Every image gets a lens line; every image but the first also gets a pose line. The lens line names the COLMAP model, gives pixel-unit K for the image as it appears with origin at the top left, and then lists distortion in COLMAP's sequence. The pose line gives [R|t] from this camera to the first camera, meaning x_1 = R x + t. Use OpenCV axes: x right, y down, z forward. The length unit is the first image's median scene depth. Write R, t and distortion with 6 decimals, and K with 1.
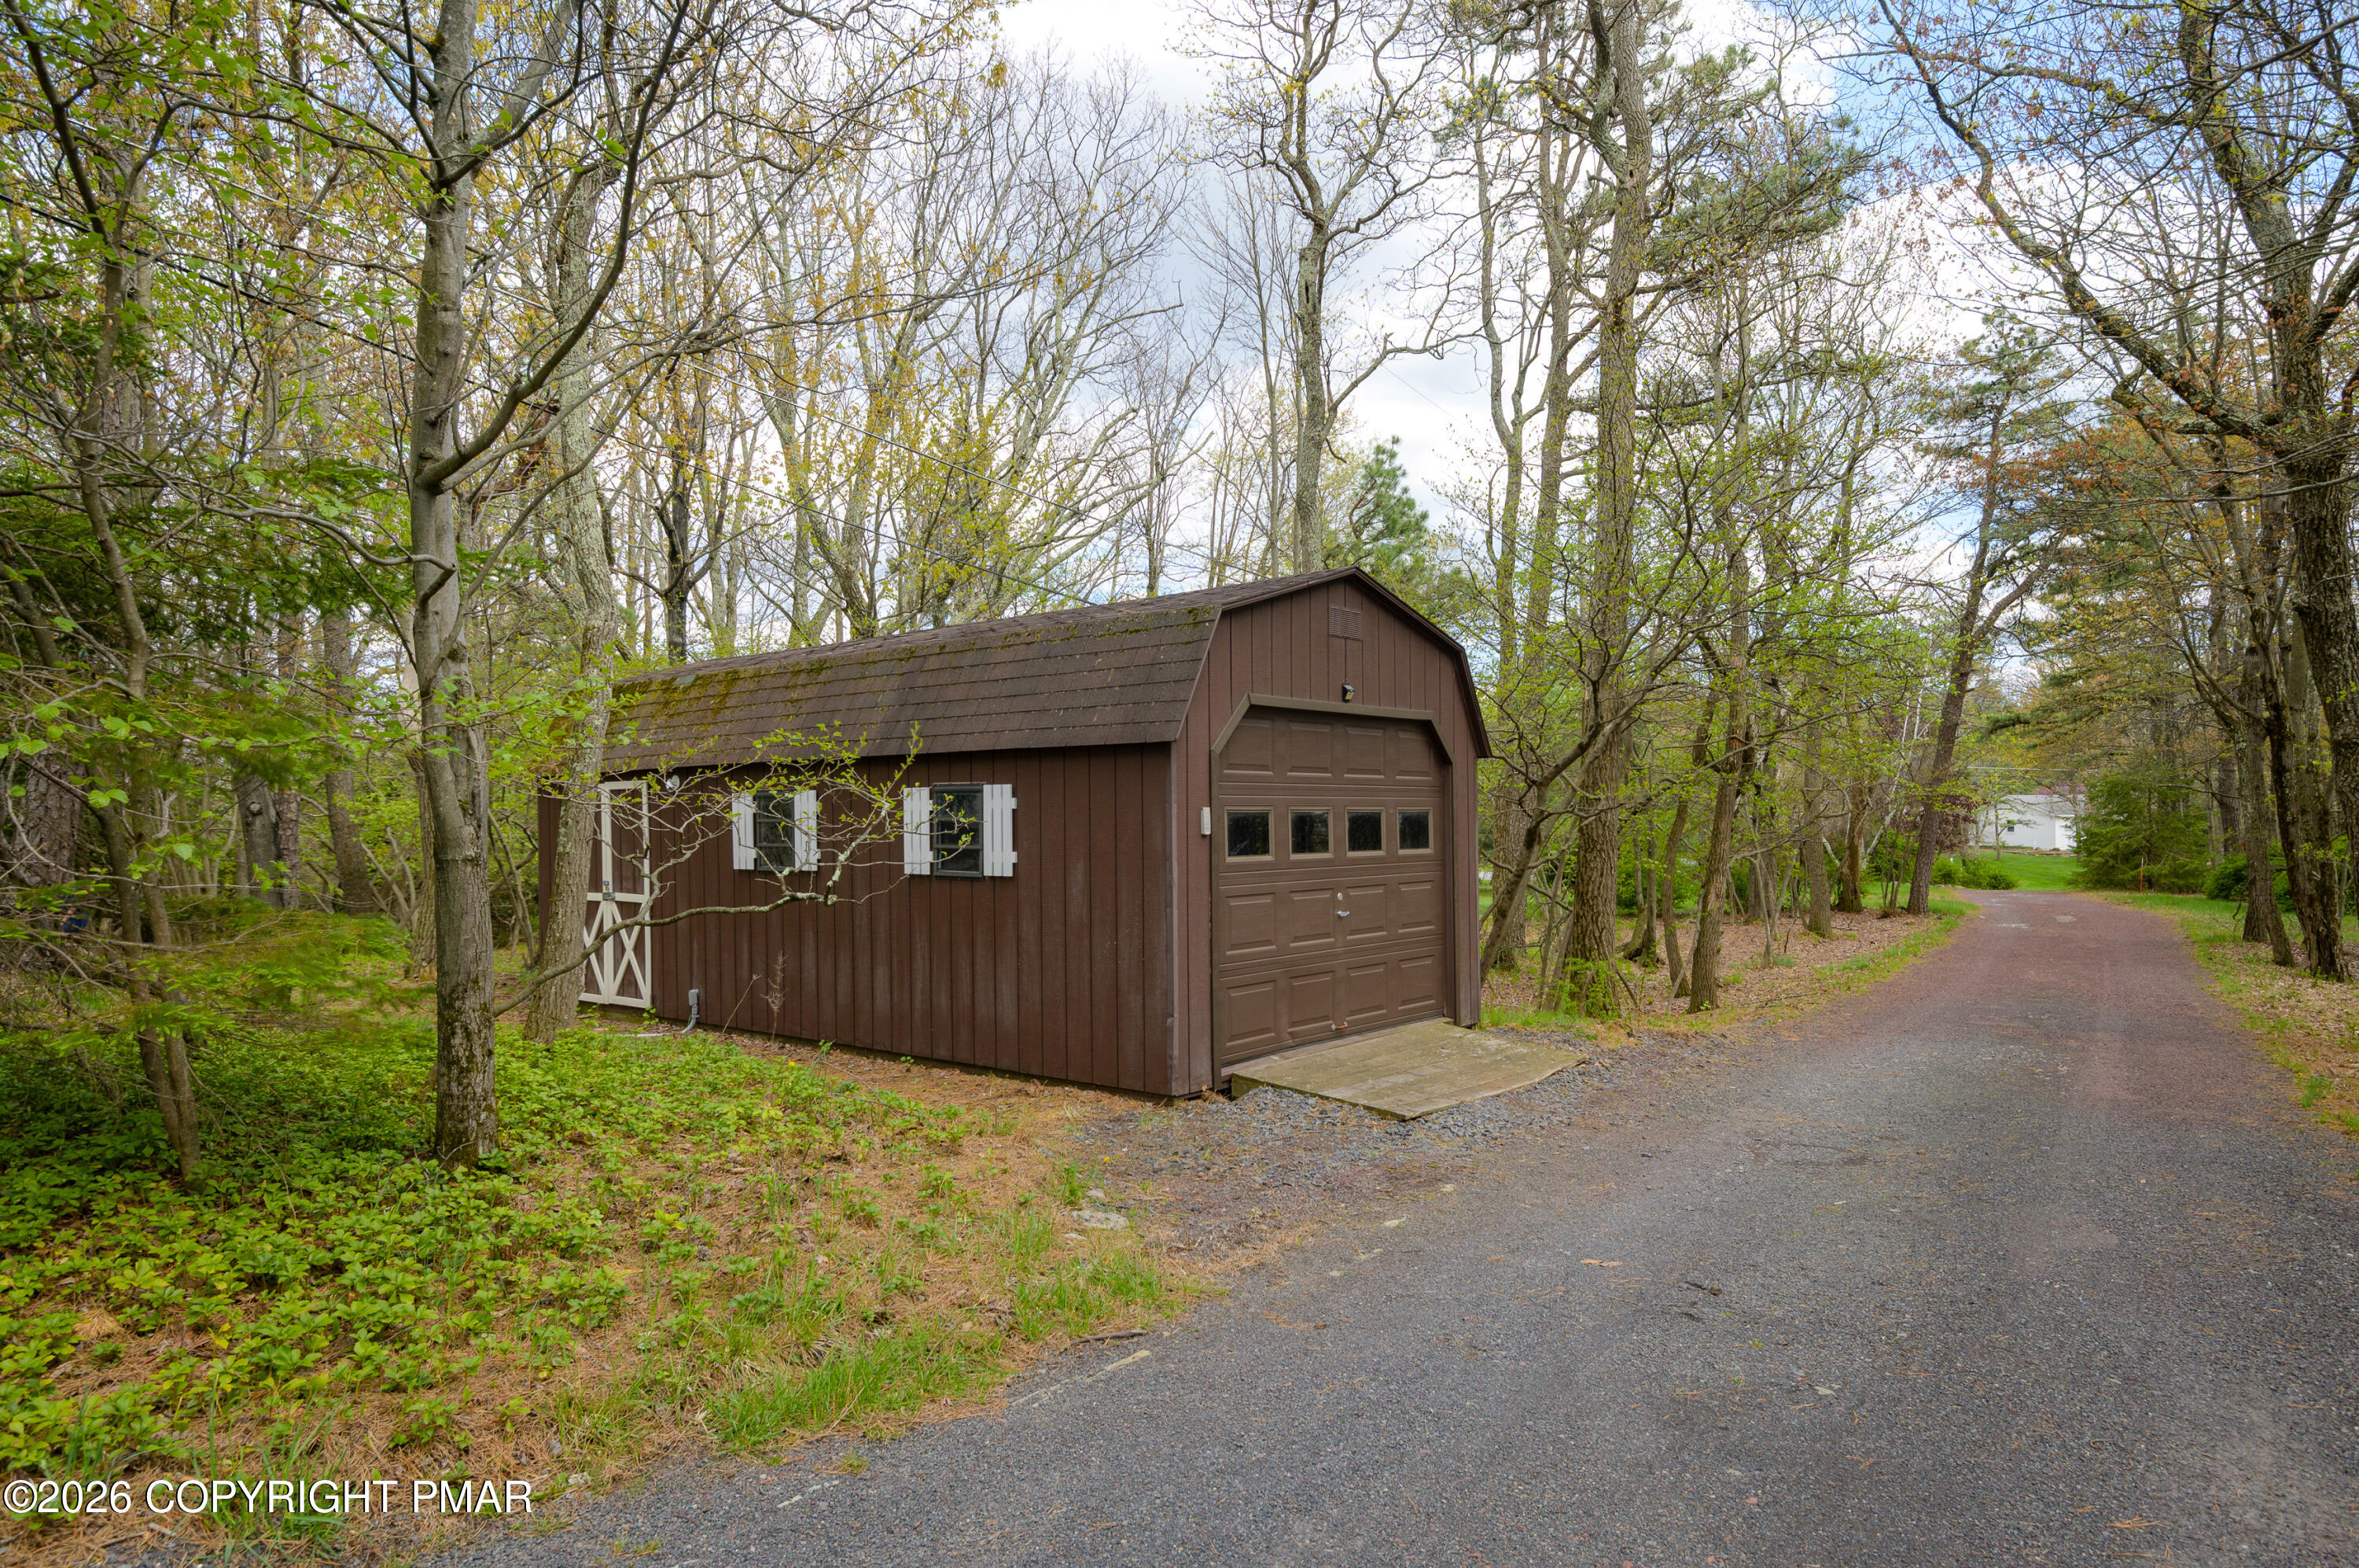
lens RADIAL K [[1425.5, 0, 1218.1], [0, 1425.5, 821.4], [0, 0, 1]] dist [0.015773, -0.007711]
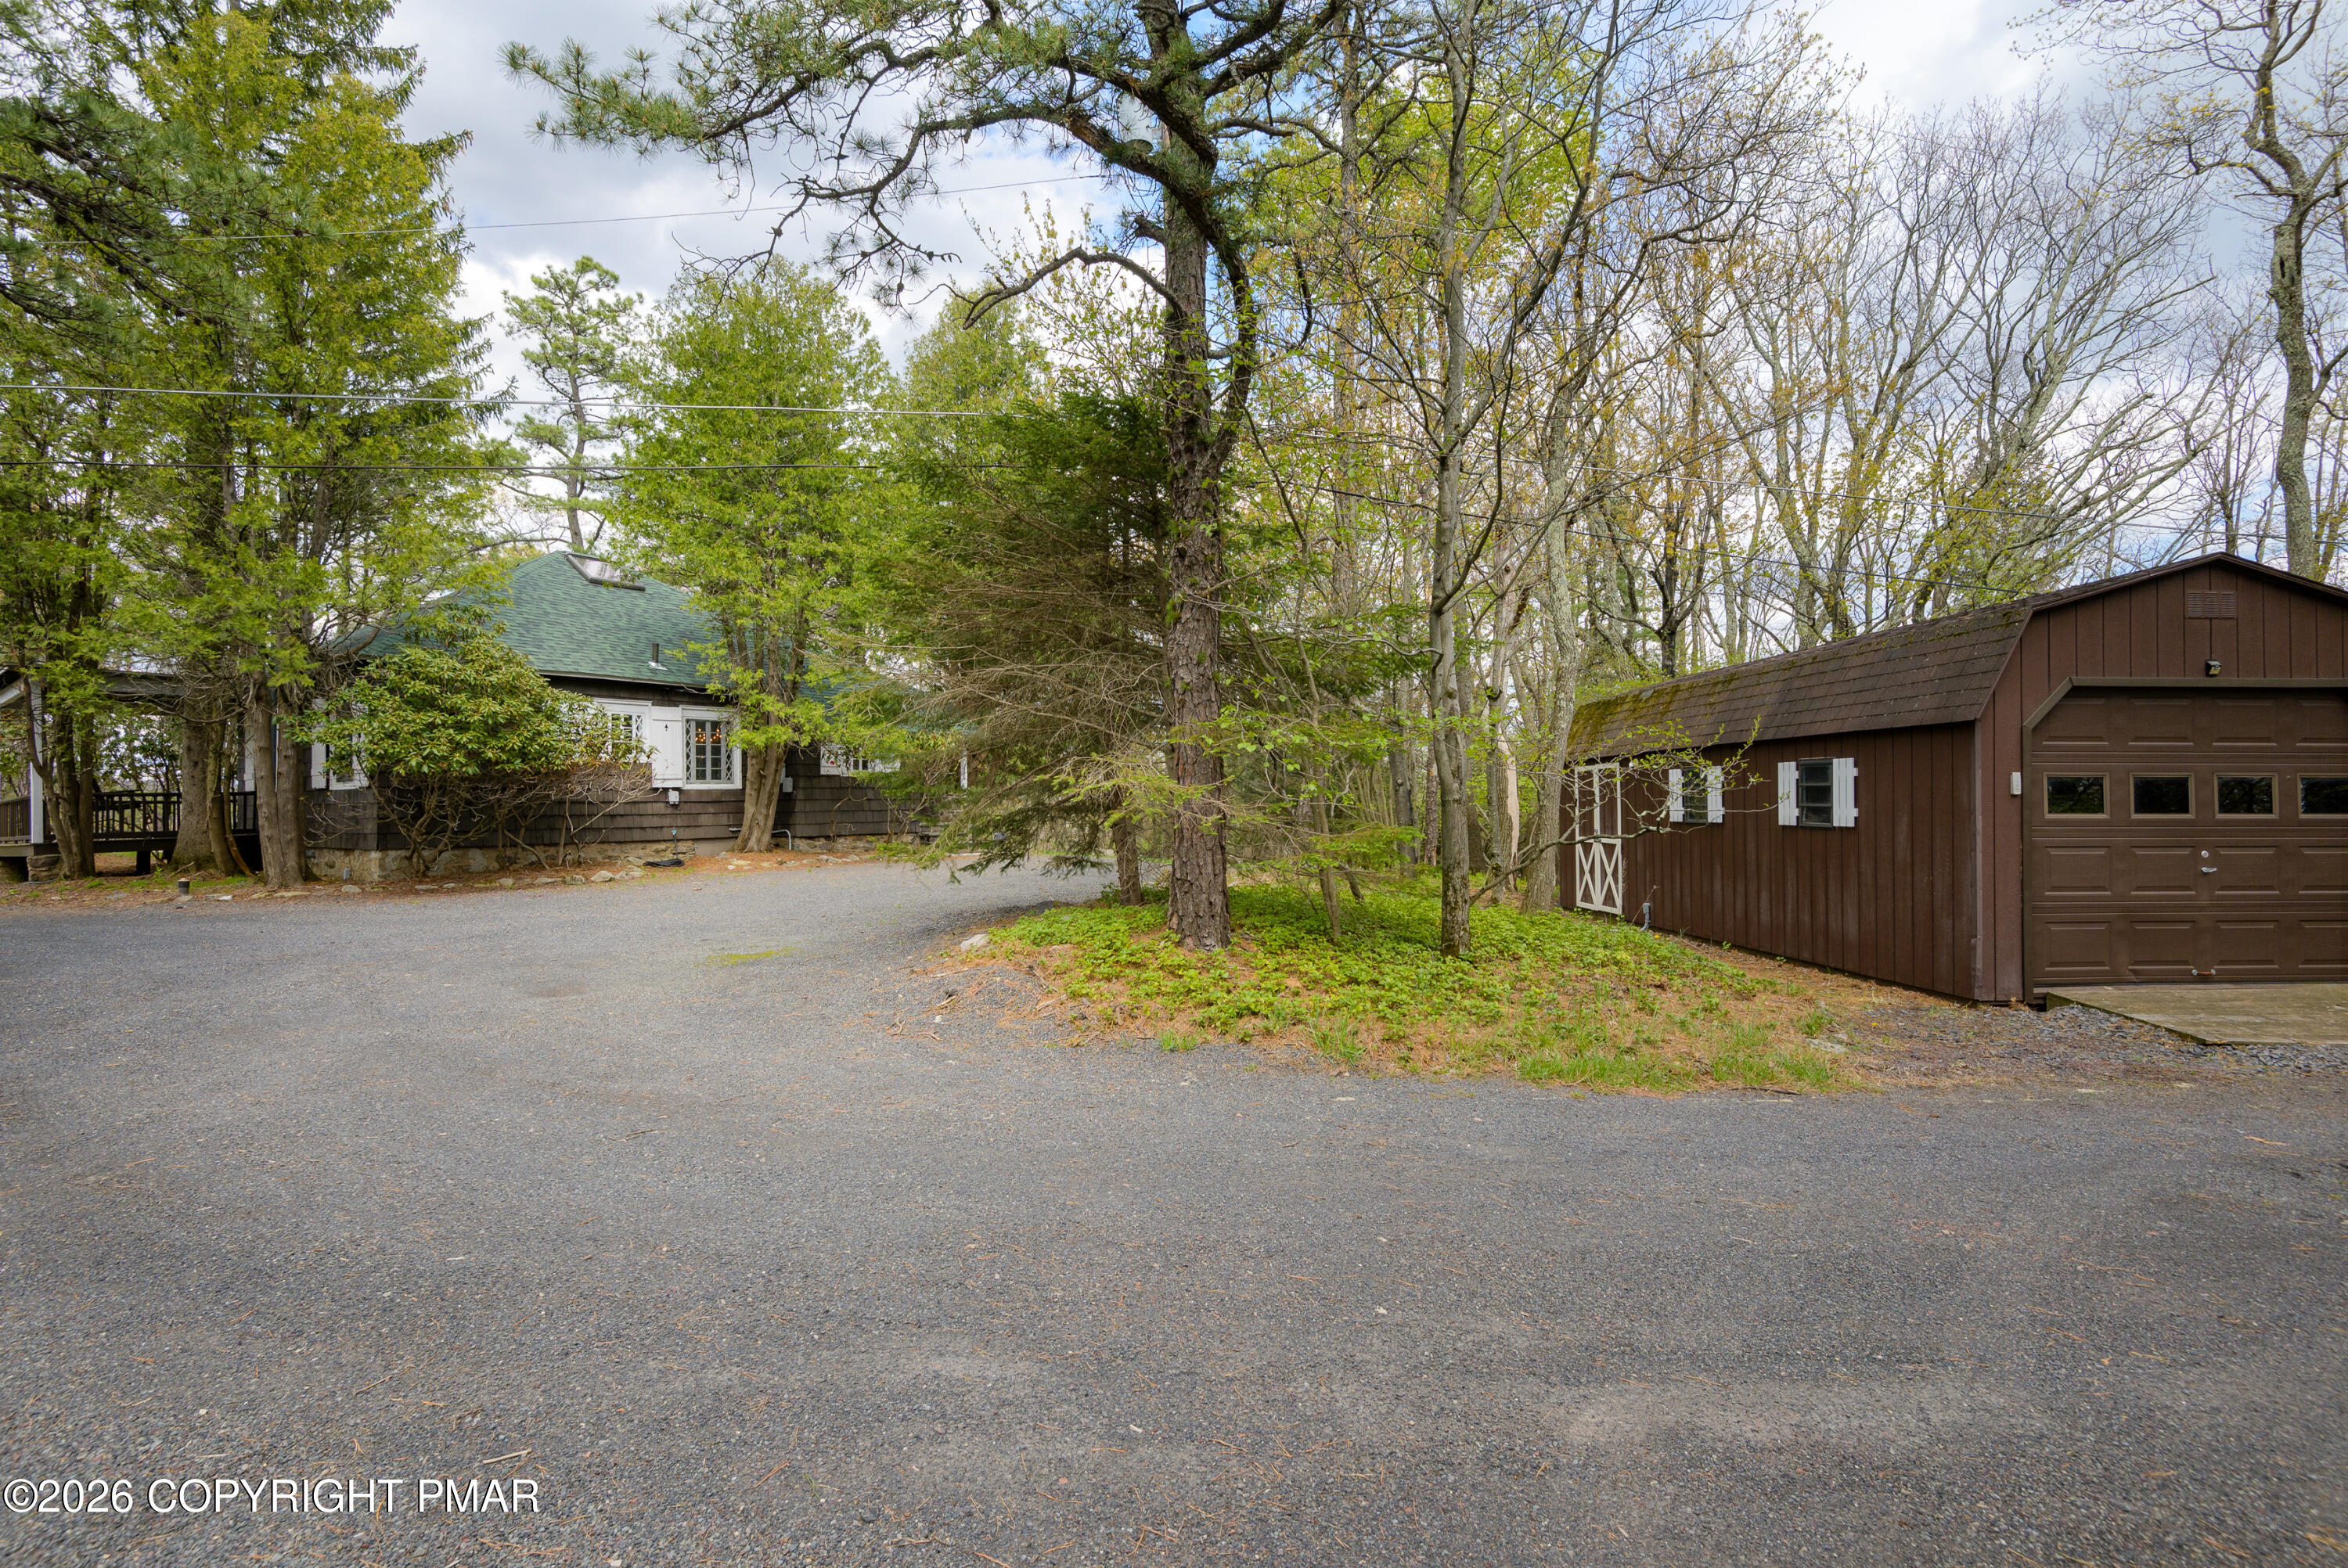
lens RADIAL K [[1062.5, 0, 1176.3], [0, 1062.5, 766.2], [0, 0, 1]] dist [-0.002709, -0.000185]
pose [[0.676465, -0.015878, -0.736303, 0.174267], [-0.006344, 0.999605, -0.027384, 0.014197], [0.736447, 0.023196, 0.676097, -0.156710]]
